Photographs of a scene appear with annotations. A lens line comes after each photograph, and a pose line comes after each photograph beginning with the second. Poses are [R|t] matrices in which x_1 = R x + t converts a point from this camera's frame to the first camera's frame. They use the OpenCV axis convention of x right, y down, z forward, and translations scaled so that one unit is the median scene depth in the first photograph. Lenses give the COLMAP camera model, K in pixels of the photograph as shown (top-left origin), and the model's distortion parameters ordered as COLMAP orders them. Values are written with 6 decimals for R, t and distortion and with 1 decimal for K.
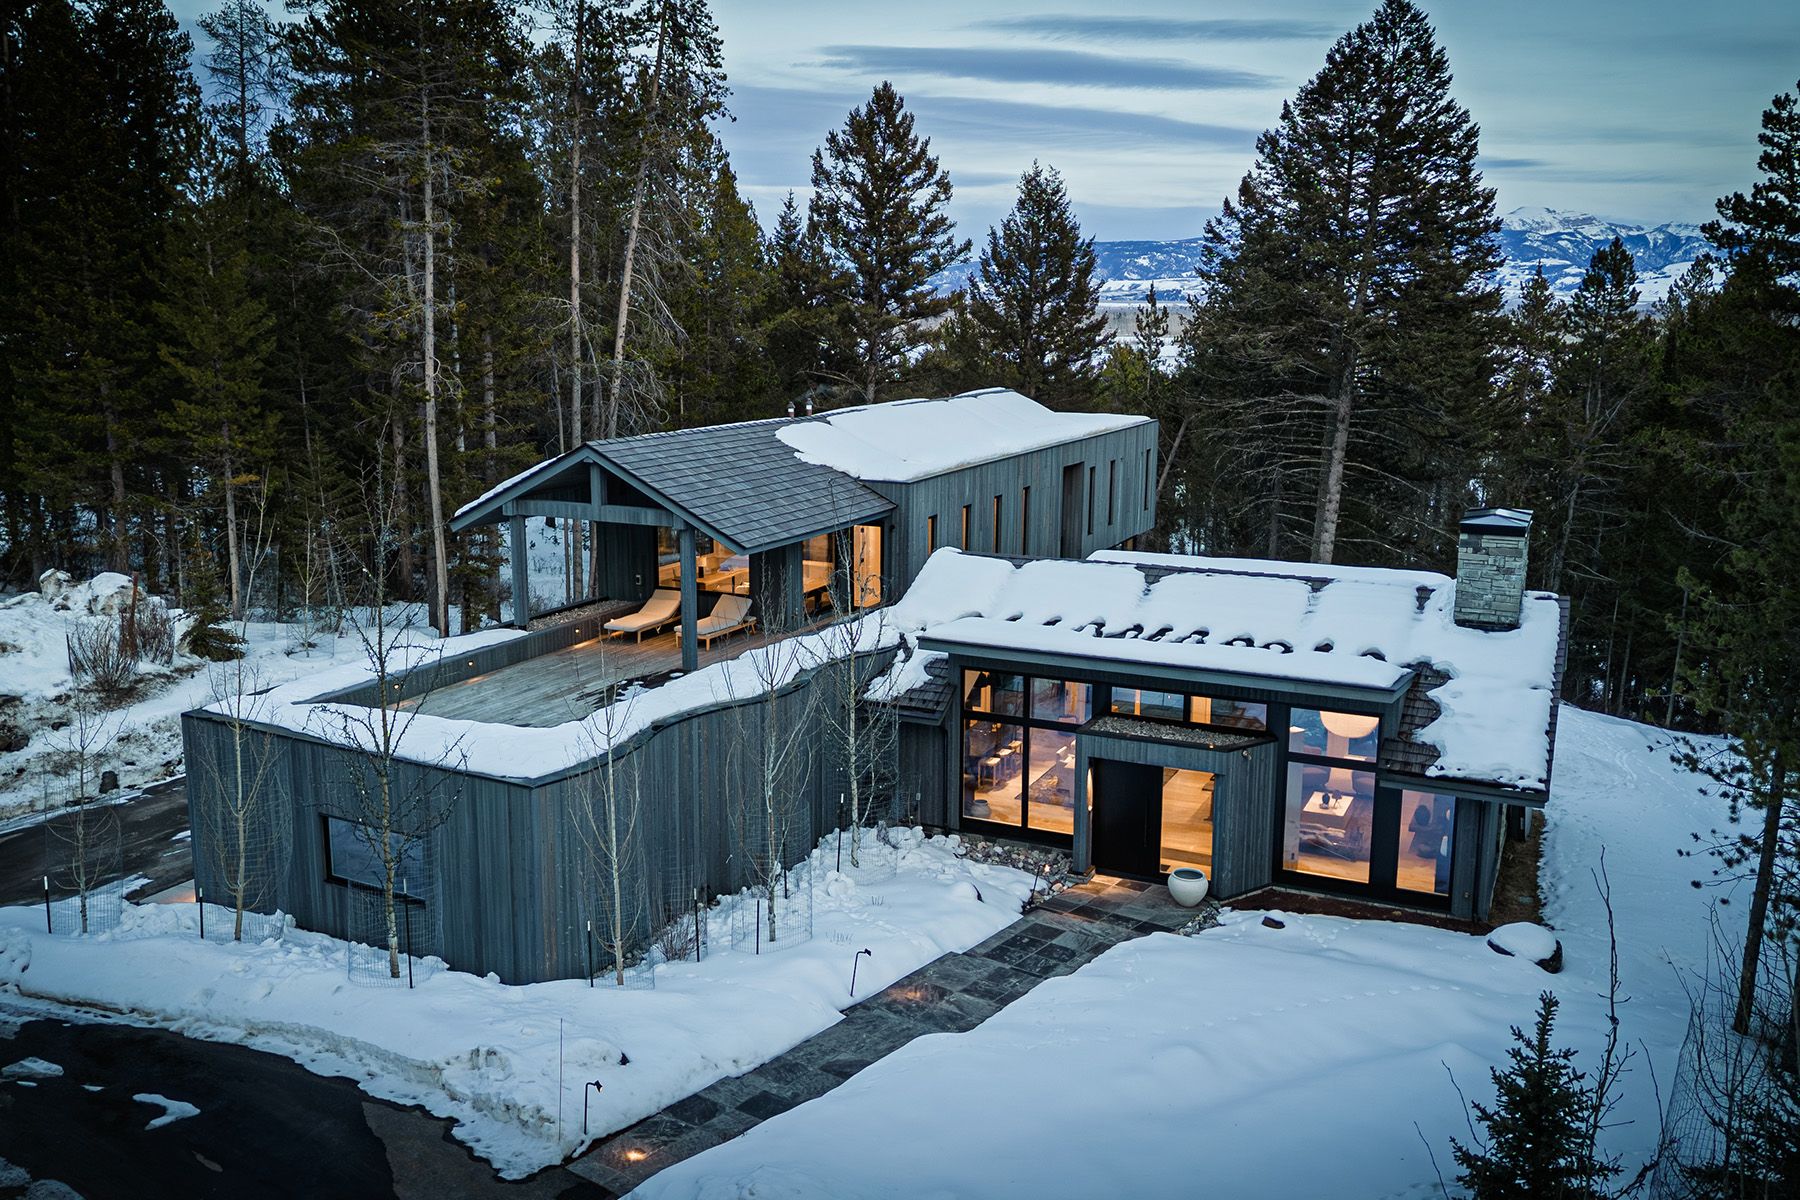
lens RADIAL K [[1278.2, 0, 886.2], [0, 1278.2, 574.2], [0, 0, 1]] dist [0.076539, -0.048949]
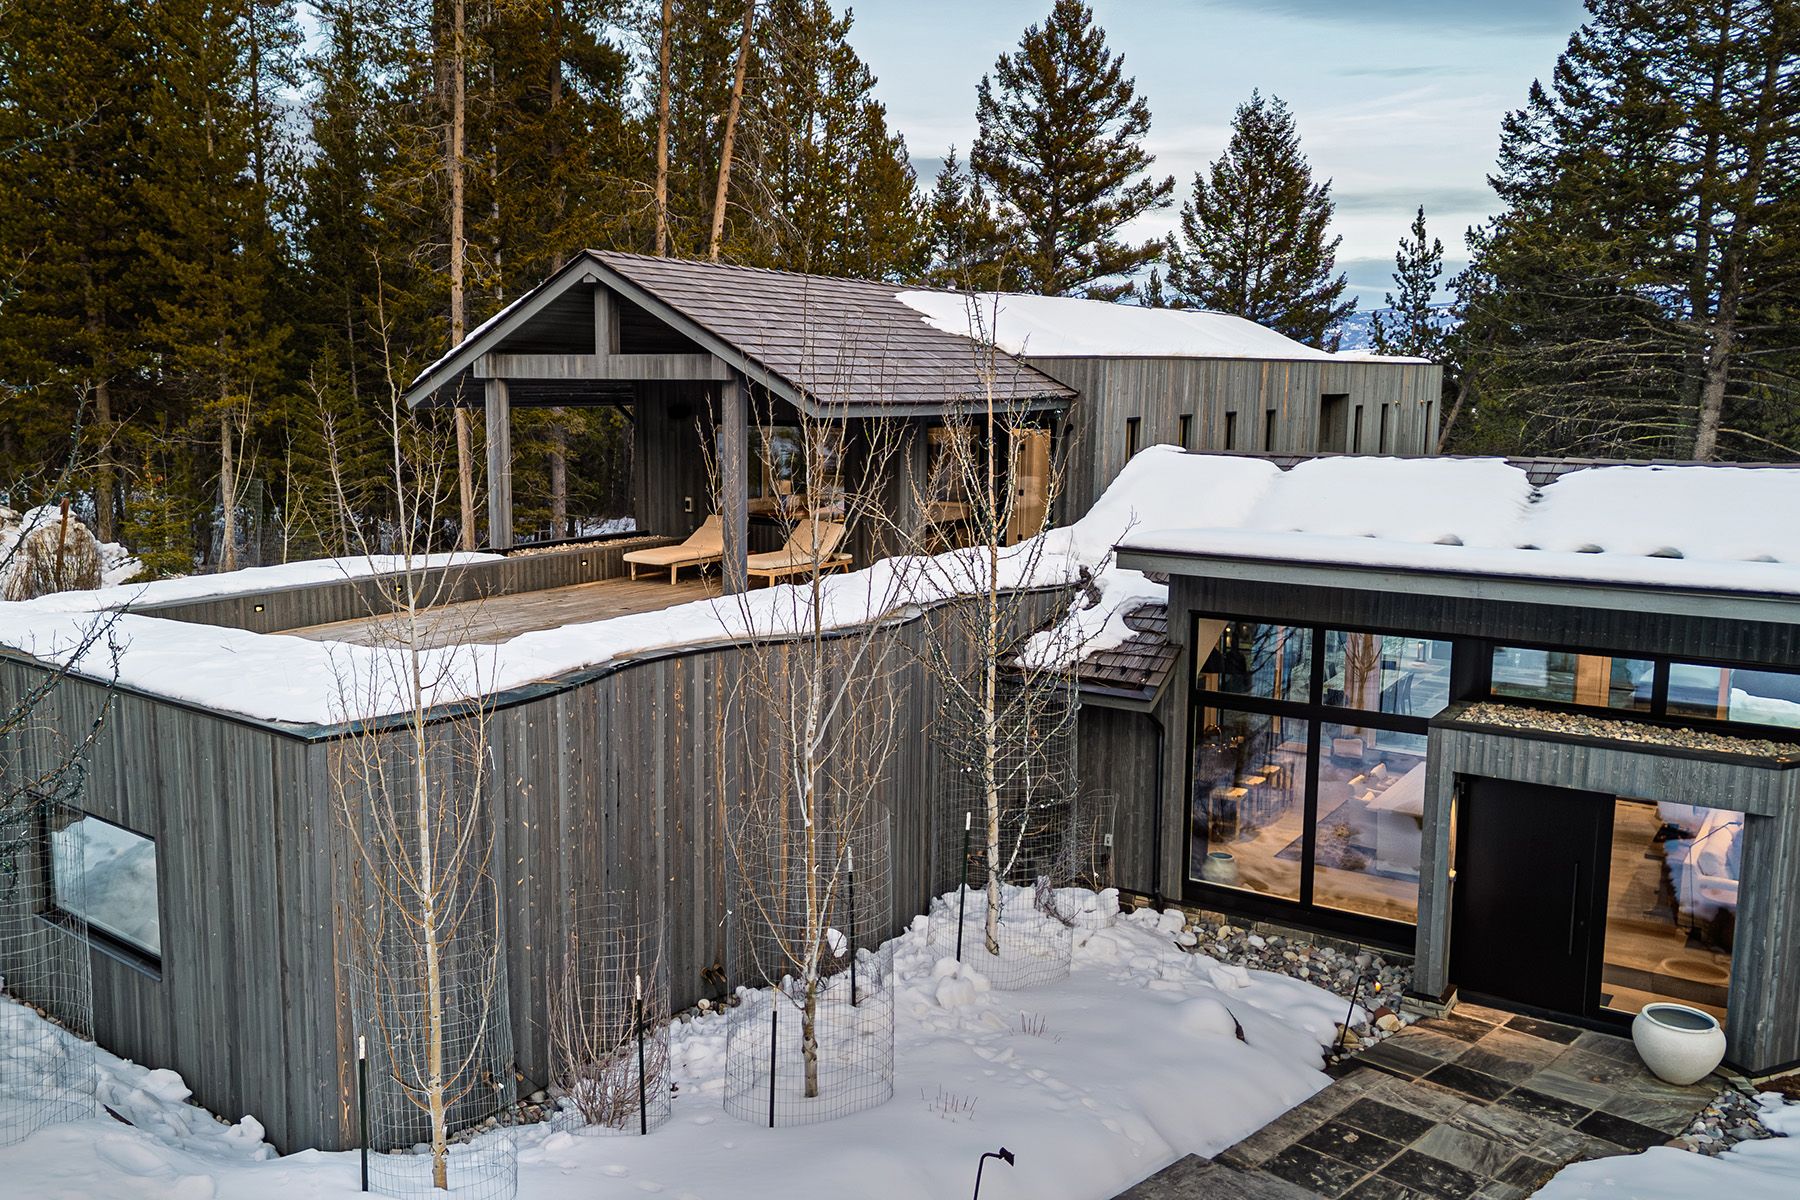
lens RADIAL K [[1374.8, 0, 821.5], [0, 1374.8, 573.5], [0, 0, 1]] dist [0.074901, -0.061407]
pose [[0.985700, 0.021713, -0.167108, -0.001127], [-0.028425, 0.998878, -0.037878, 0.080051], [0.166098, 0.042087, 0.985211, 0.353073]]
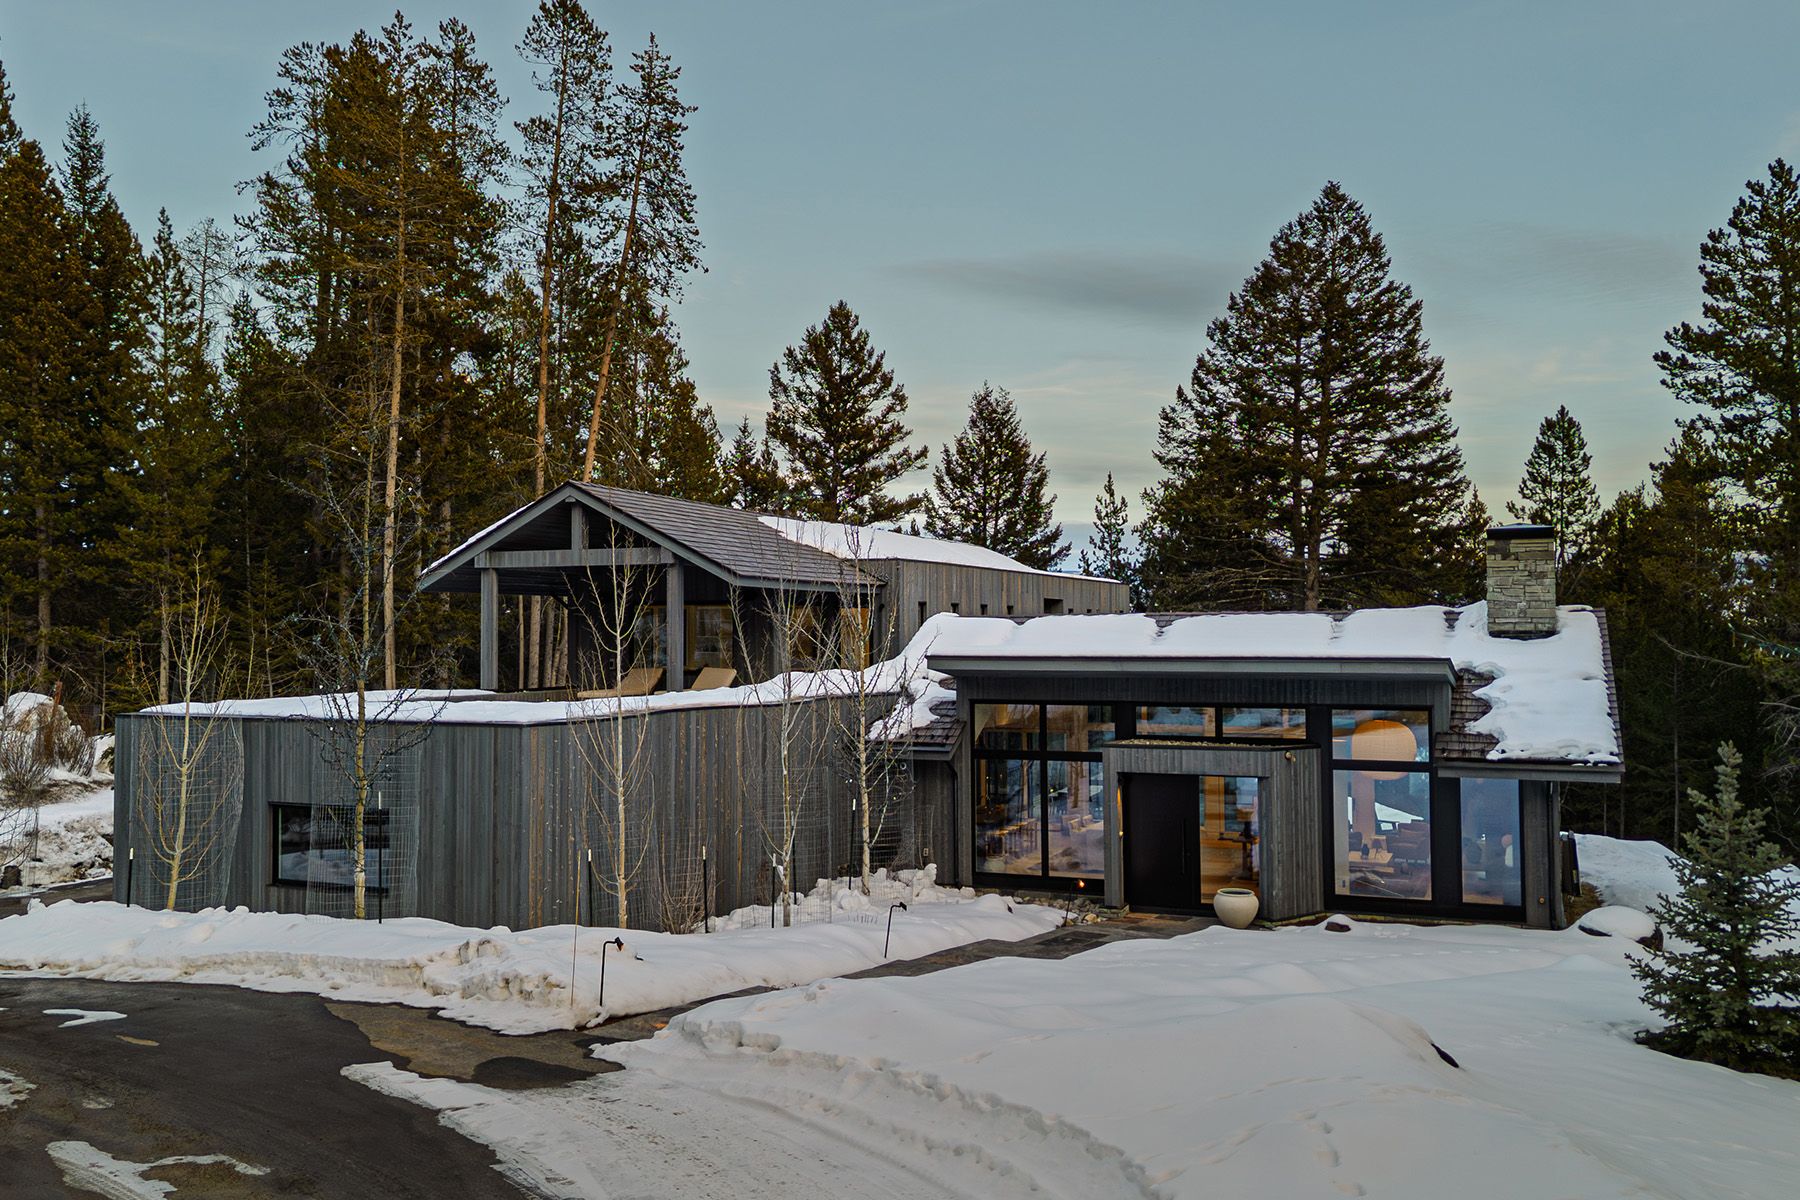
lens RADIAL K [[1296.0, 0, 881.9], [0, 1296.0, 620.9], [0, 0, 1]] dist [0.088589, -0.070601]
pose [[0.999049, -0.008634, 0.042737, -0.044138], [0.016220, 0.983444, -0.180487, 0.178120], [-0.040471, 0.181008, 0.982649, 0.060550]]
